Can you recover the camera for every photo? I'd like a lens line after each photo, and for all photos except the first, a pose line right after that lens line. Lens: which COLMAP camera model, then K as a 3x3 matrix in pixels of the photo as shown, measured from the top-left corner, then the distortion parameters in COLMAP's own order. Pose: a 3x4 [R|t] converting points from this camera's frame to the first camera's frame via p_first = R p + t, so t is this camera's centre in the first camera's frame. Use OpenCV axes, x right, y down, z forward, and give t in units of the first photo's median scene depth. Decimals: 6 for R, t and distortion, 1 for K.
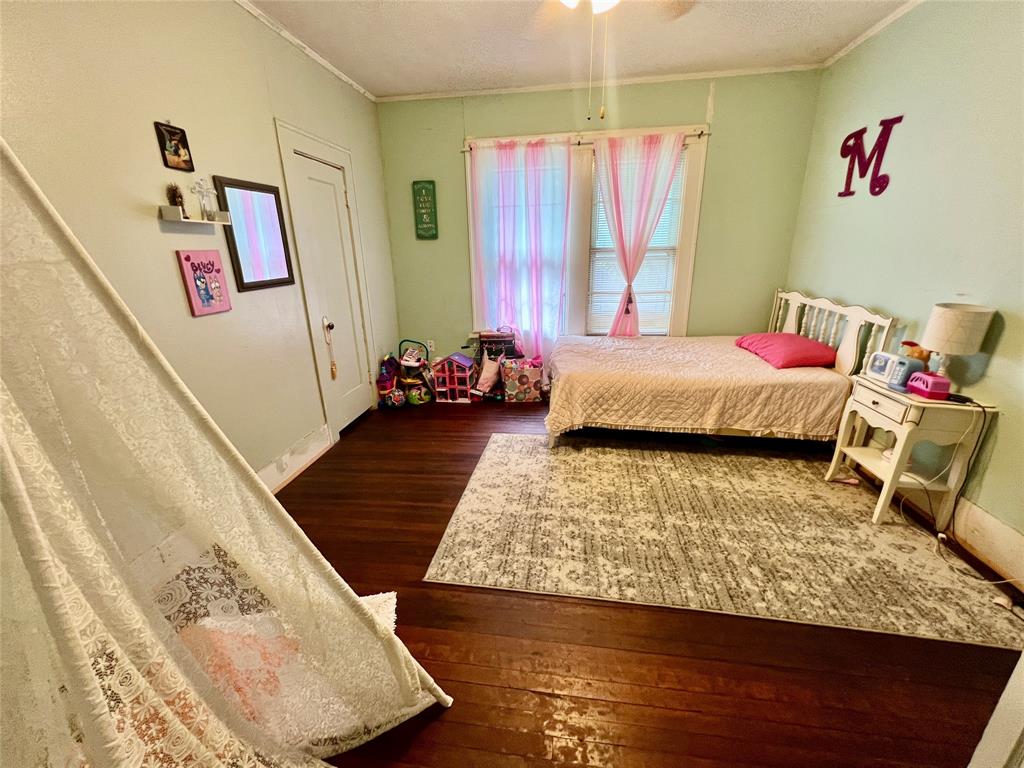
lens RADIAL K [[410.9, 0, 510.6], [0, 410.9, 381.4], [0, 0, 1]] dist [-0.005192, 0.000816]
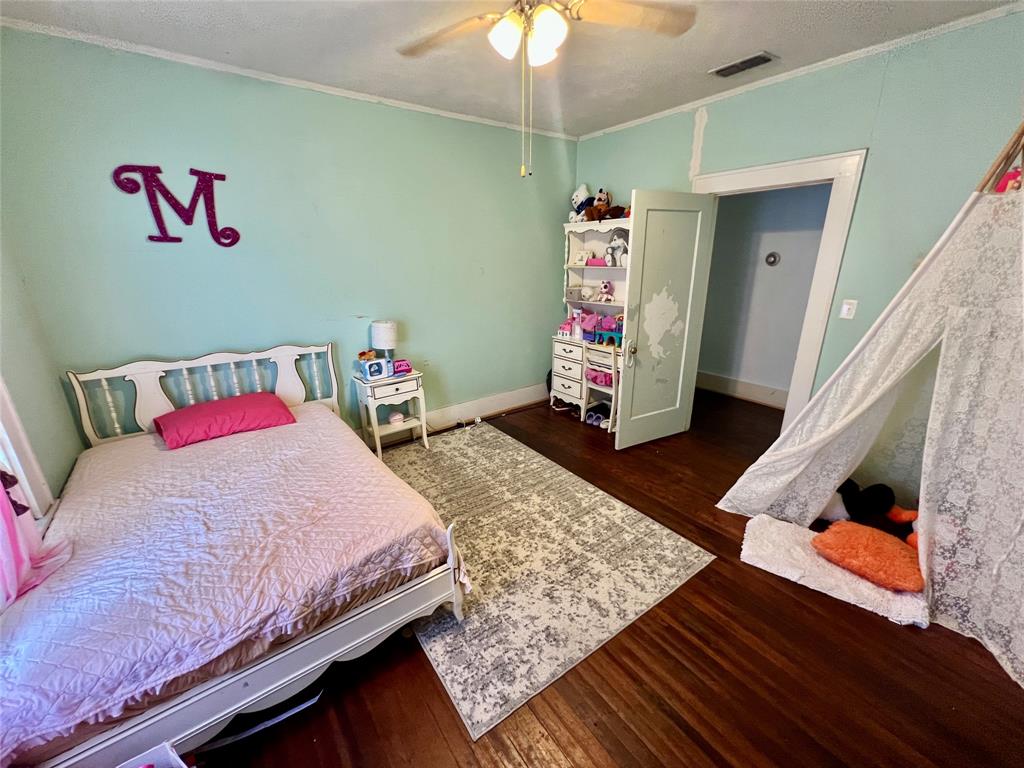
lens RADIAL K [[410.9, 0, 510.6], [0, 410.9, 381.4], [0, 0, 1]] dist [-0.005192, 0.000816]
pose [[-0.694087, -0.191876, 0.693849, -0.453603], [0.244189, 0.843931, 0.477652, -0.600659], [-0.677211, 0.500963, -0.538908, 1.531916]]
